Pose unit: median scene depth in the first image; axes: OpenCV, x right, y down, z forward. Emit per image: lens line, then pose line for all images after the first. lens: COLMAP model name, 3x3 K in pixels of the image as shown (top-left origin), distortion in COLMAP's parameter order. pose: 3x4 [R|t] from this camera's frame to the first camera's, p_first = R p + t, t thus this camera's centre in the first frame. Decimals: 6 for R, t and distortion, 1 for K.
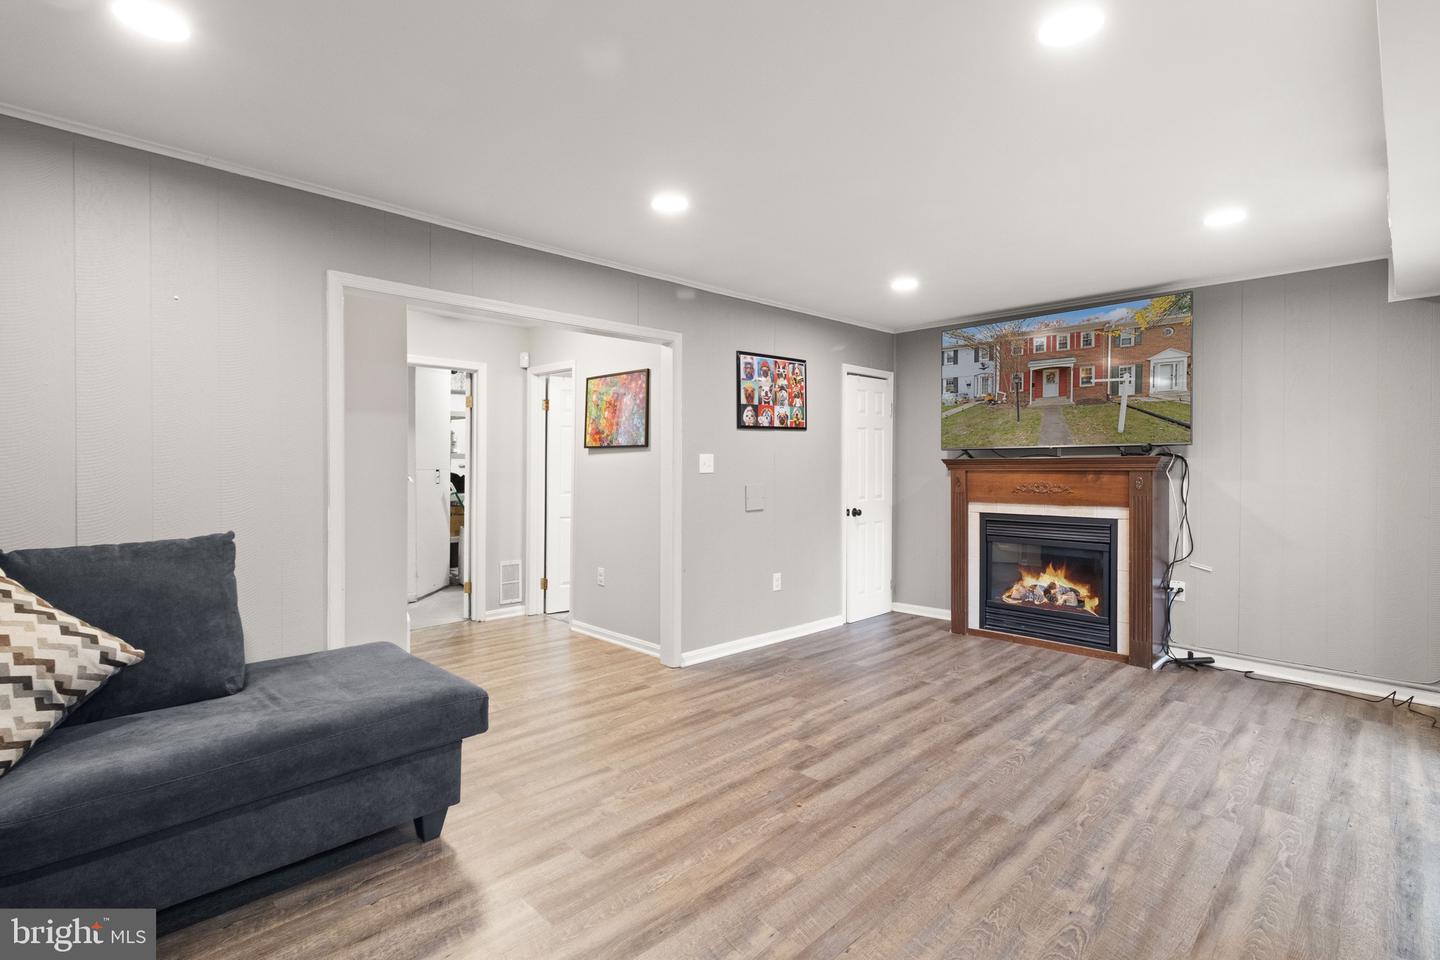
lens RADIAL K [[683.8, 0, 720.0], [0, 683.8, 480.0], [0, 0, 1]] dist [-0.001632, -0.000127]
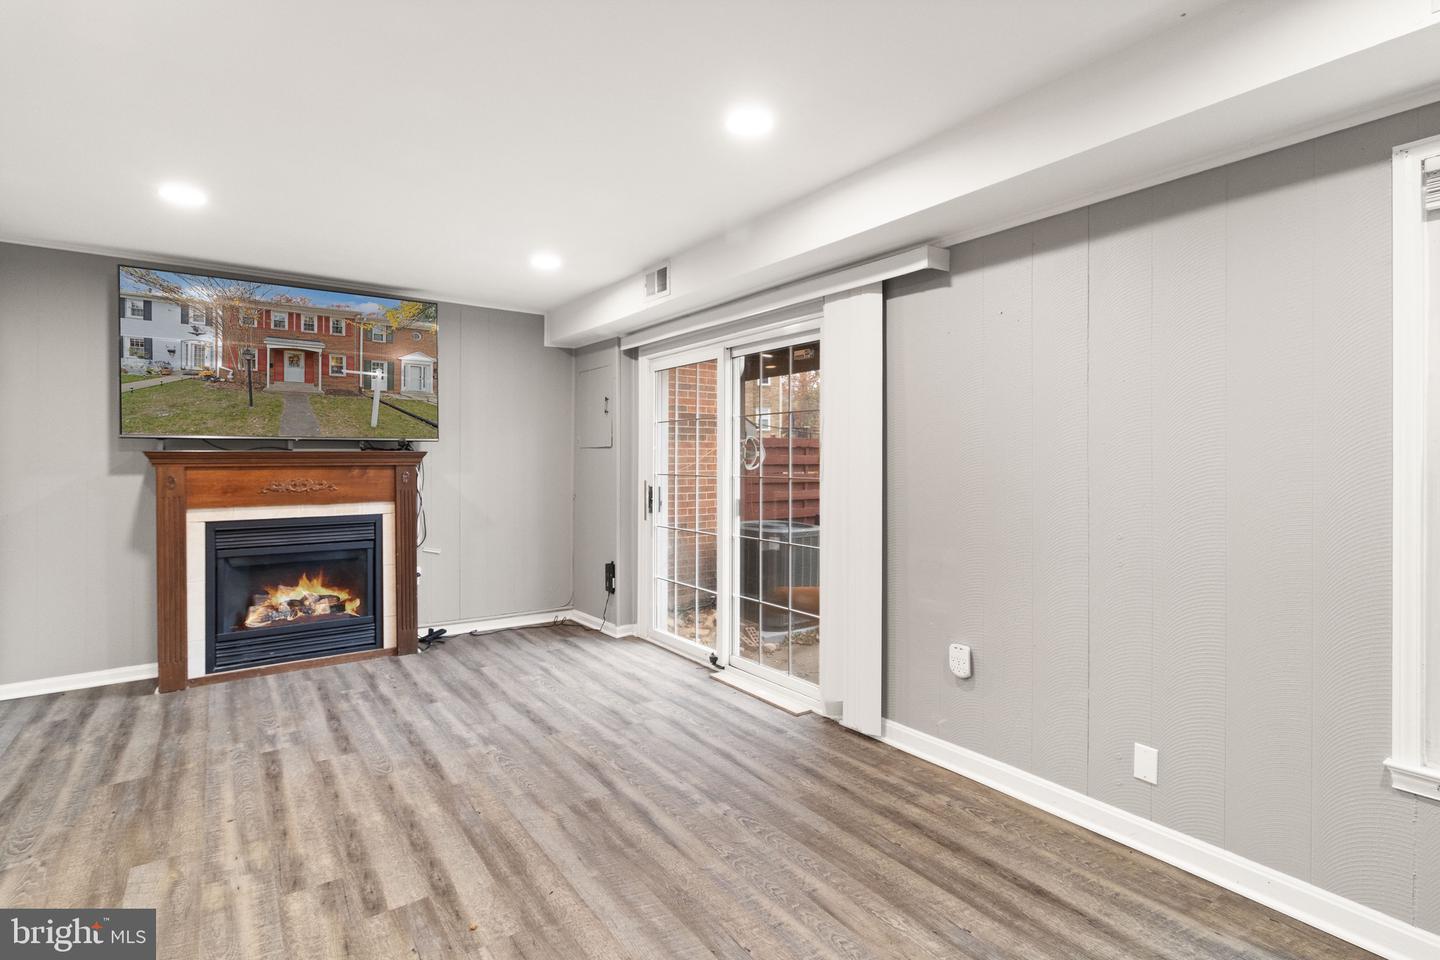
lens RADIAL K [[681.3, 0, 723.6], [0, 681.3, 456.8], [0, 0, 1]] dist [-0.002060, -0.000078]
pose [[0.143211, 0.002149, 0.989690, -0.337446], [0.020542, 0.999776, -0.005143, -0.011025], [-0.989479, 0.021067, 0.143135, 0.368996]]
